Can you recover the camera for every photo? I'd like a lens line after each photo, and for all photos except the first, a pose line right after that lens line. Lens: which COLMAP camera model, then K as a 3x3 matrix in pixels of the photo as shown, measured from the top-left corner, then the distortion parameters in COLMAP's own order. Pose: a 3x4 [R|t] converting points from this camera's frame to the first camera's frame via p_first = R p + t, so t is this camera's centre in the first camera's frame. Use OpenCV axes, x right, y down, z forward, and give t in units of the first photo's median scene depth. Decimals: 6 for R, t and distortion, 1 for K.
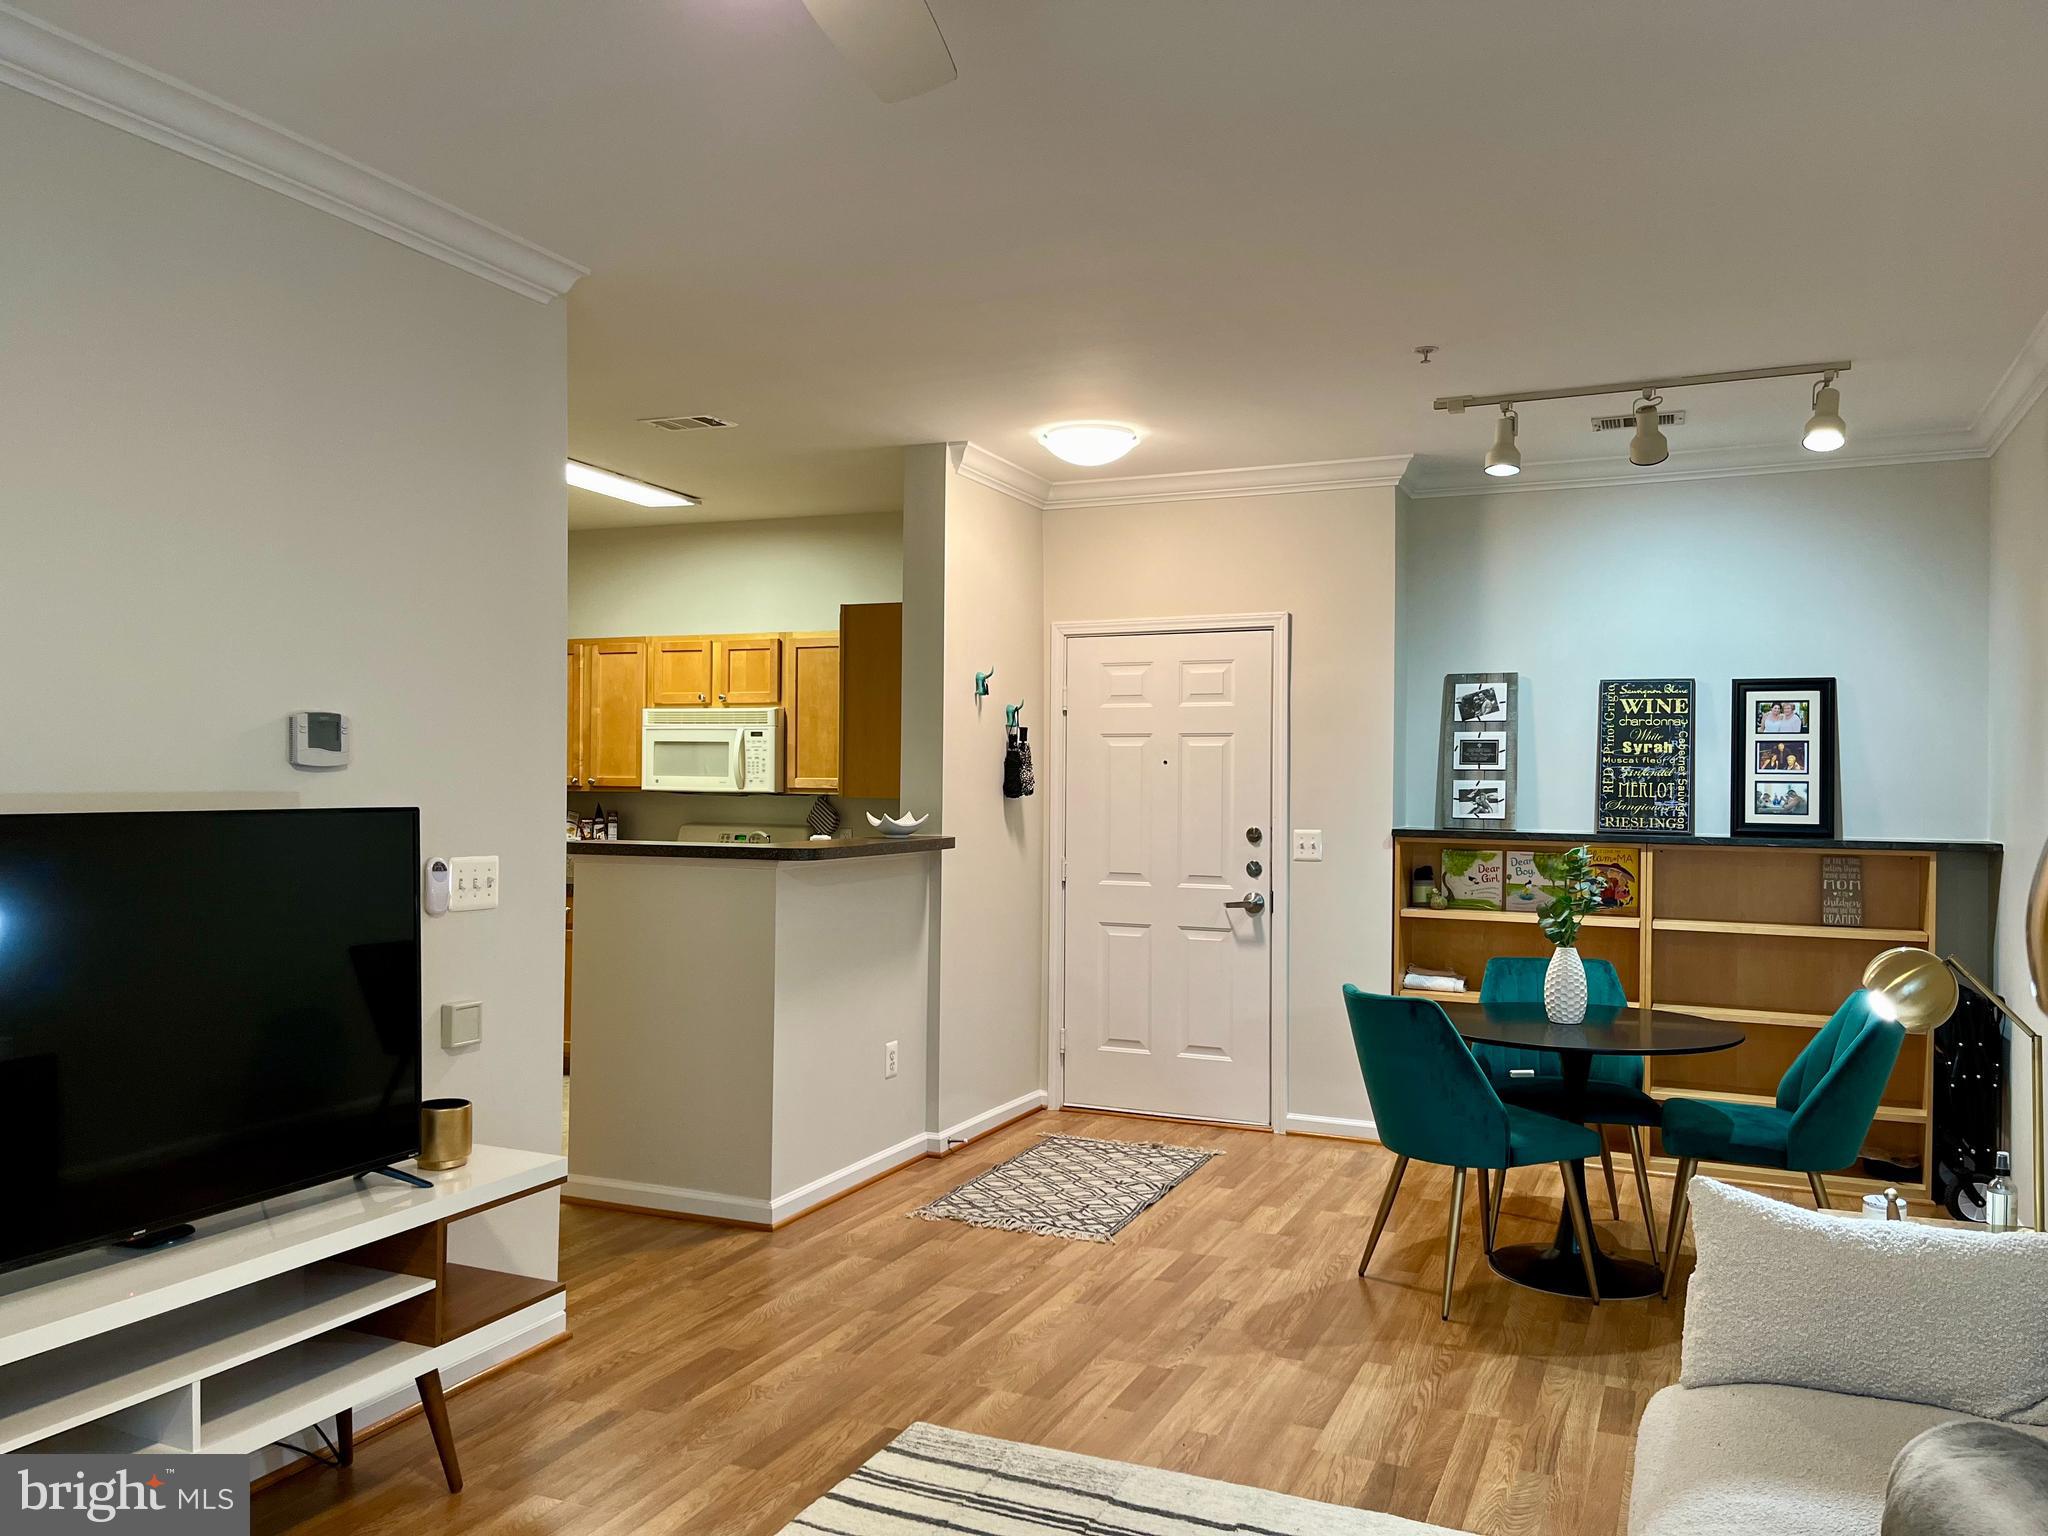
lens RADIAL K [[1547.2, 0, 1026.5], [0, 1547.2, 779.6], [0, 0, 1]] dist [0.050531, -0.065342]
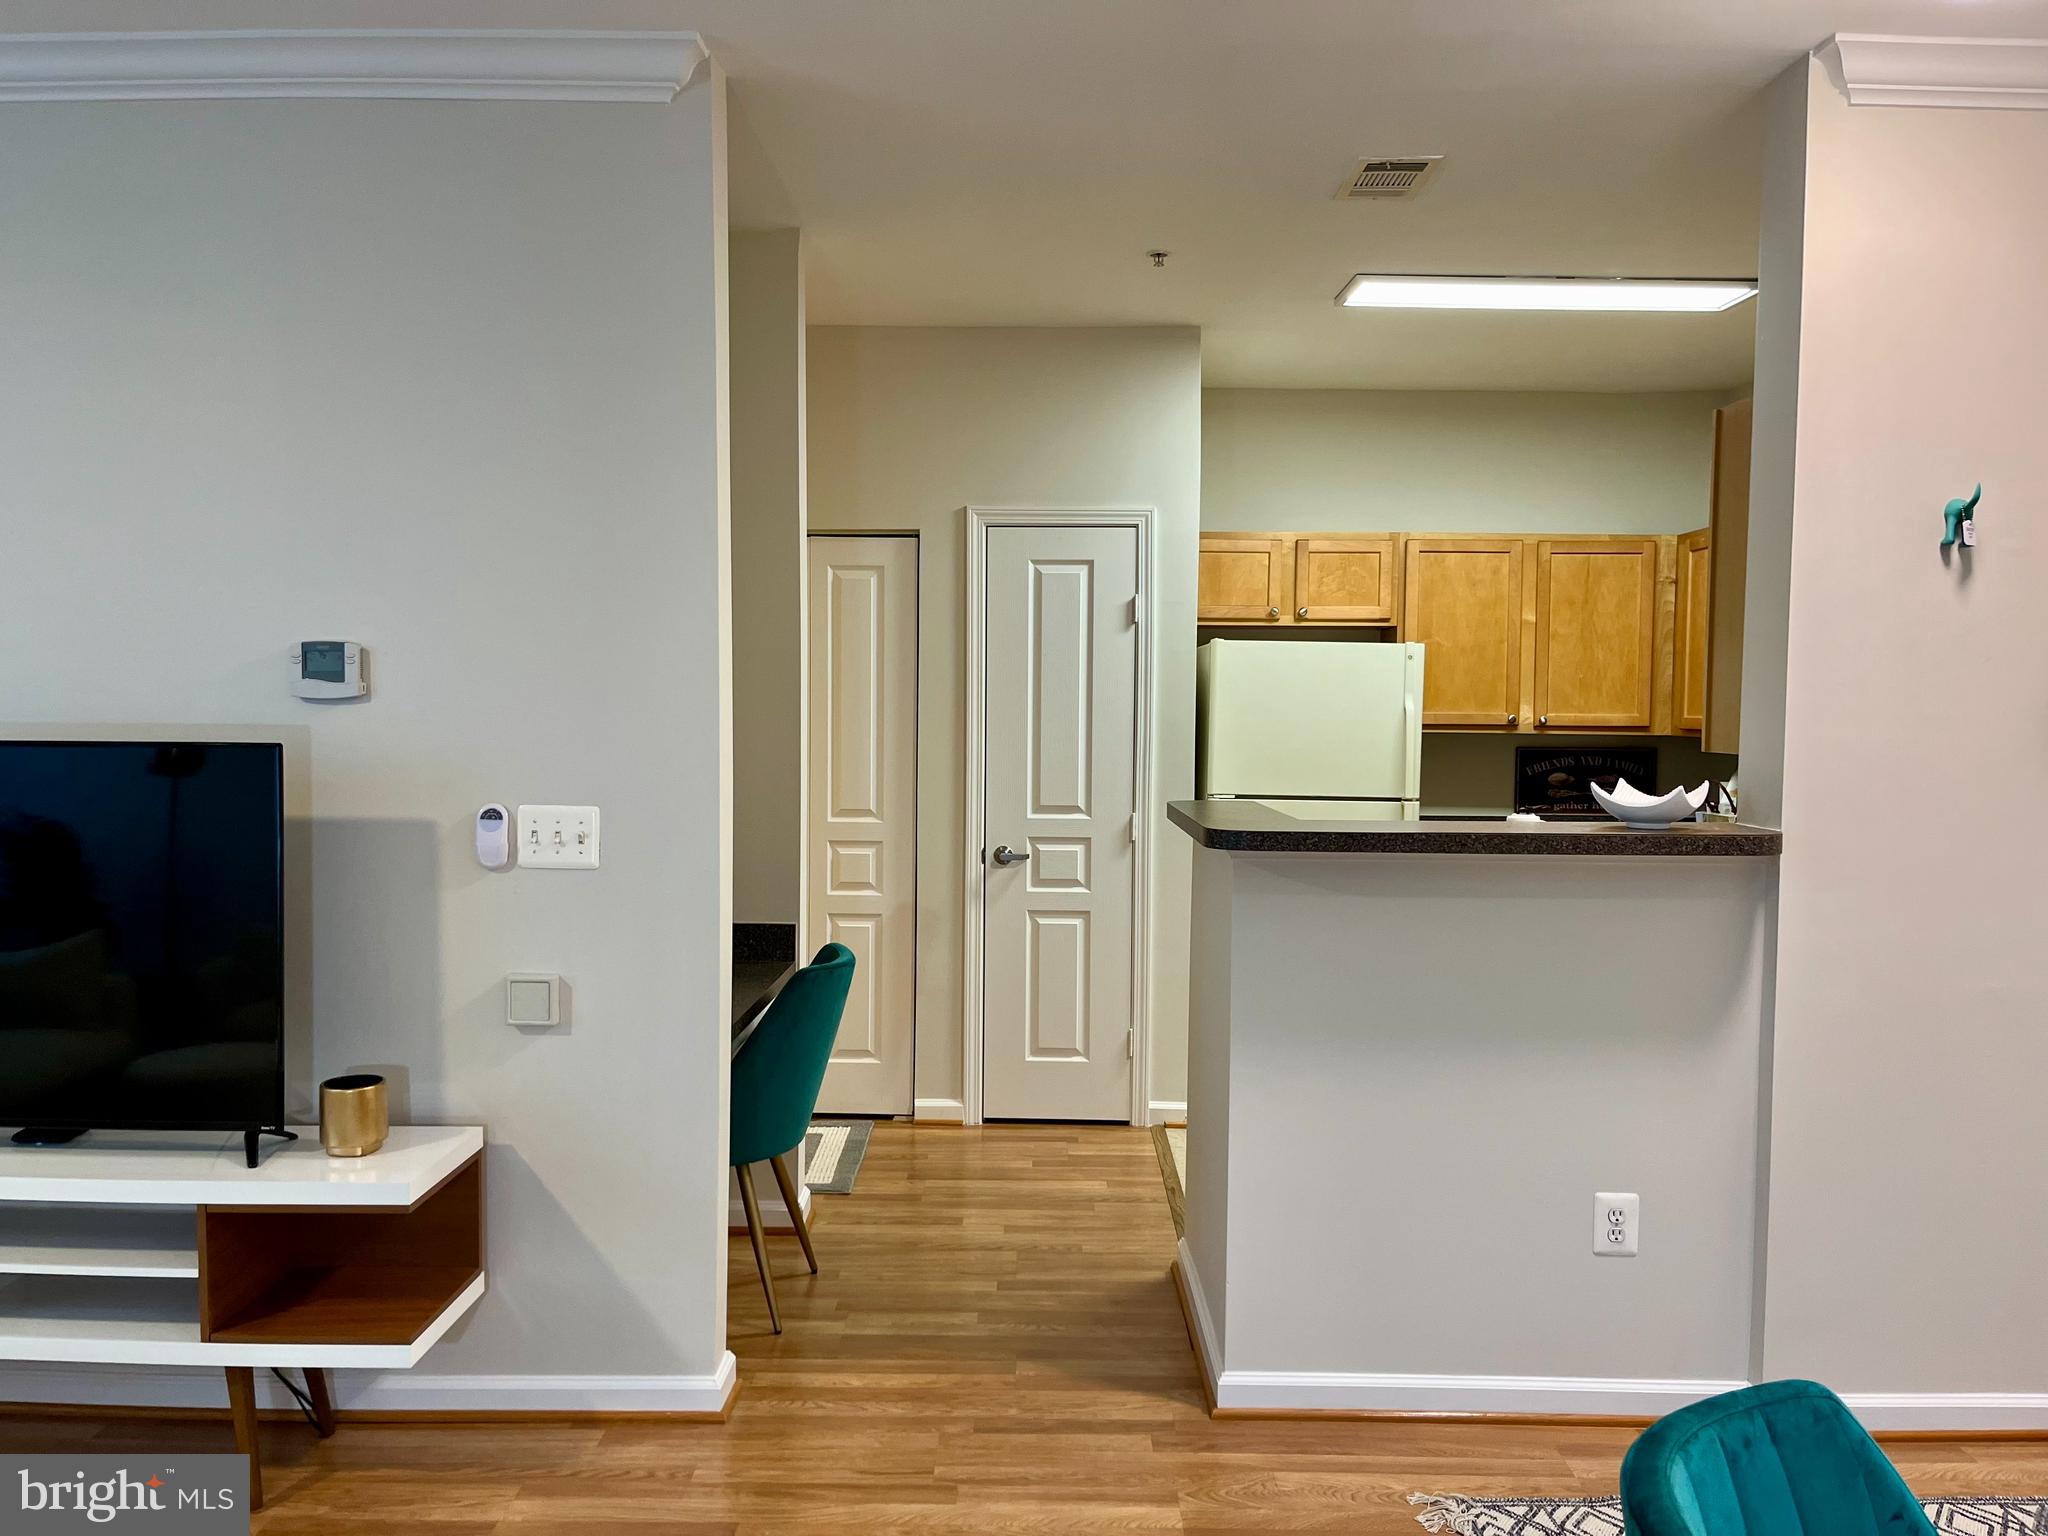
lens RADIAL K [[1547.2, 0, 1166.9], [0, 1547.2, 802.5], [0, 0, 1]] dist [0.050531, -0.065342]
pose [[0.392579, 0.037121, -0.918969, 0.342446], [-0.005865, 0.999266, 0.037859, 0.008720], [0.919699, -0.009473, 0.392509, 0.605453]]
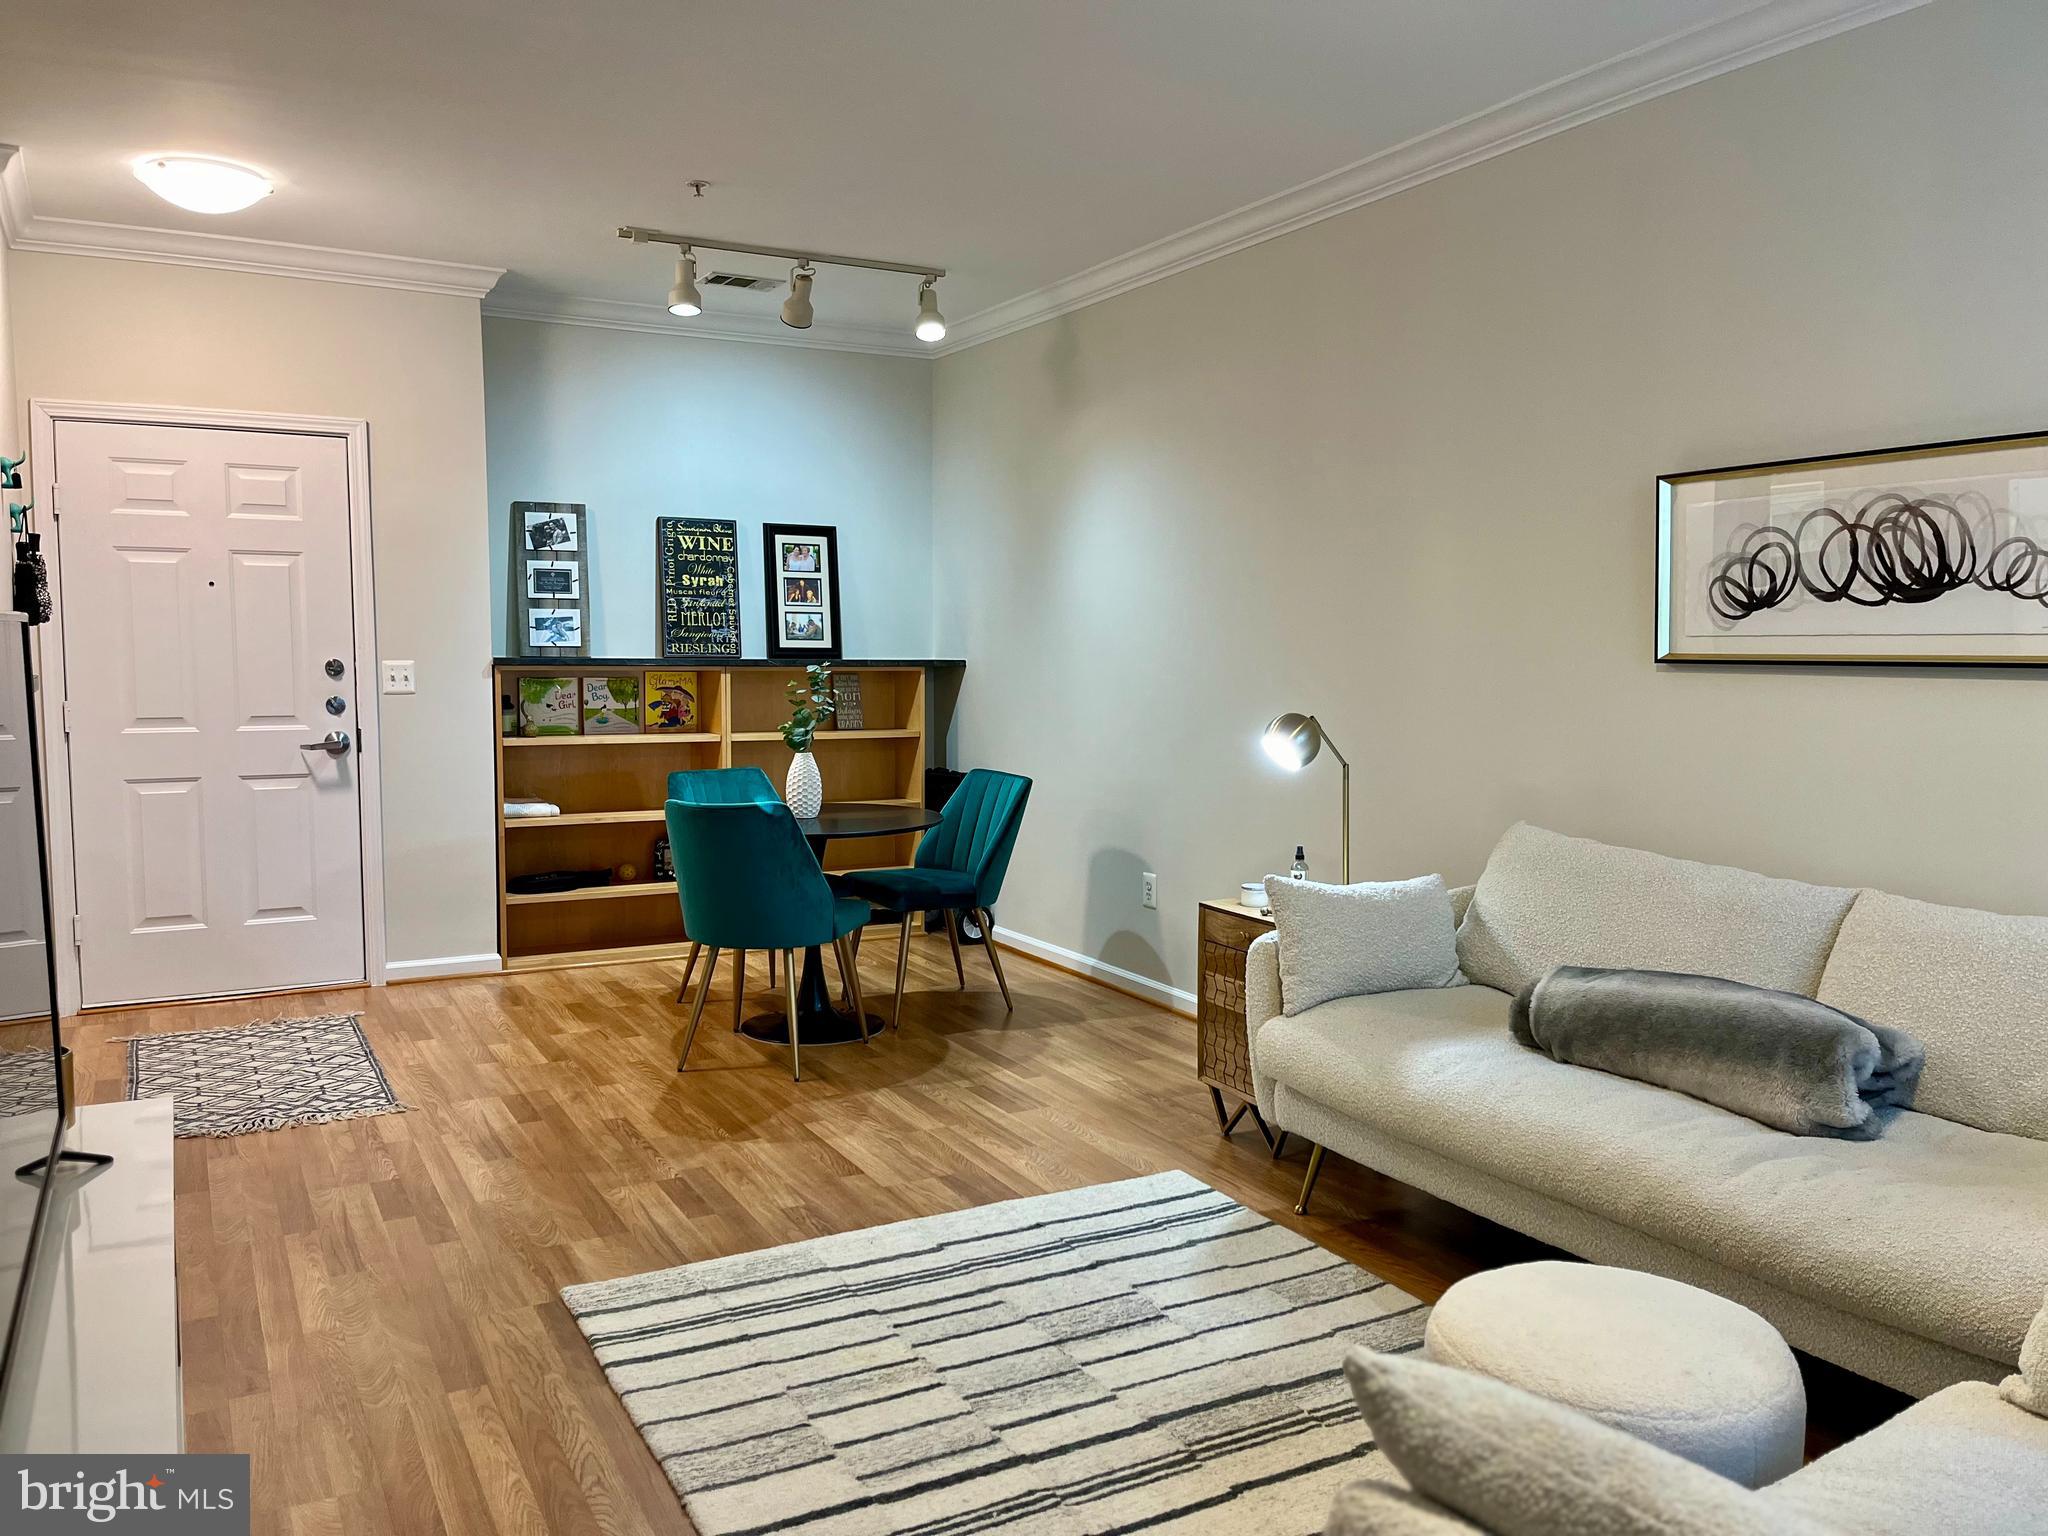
lens RADIAL K [[1547.2, 0, 1019.4], [0, 1547.2, 775.6], [0, 0, 1]] dist [0.050531, -0.065342]
pose [[0.607030, -0.074960, 0.791136, -0.359968], [-0.001472, 0.995433, 0.095447, 0.012220], [-0.794677, -0.059103, 0.604148, 0.143090]]
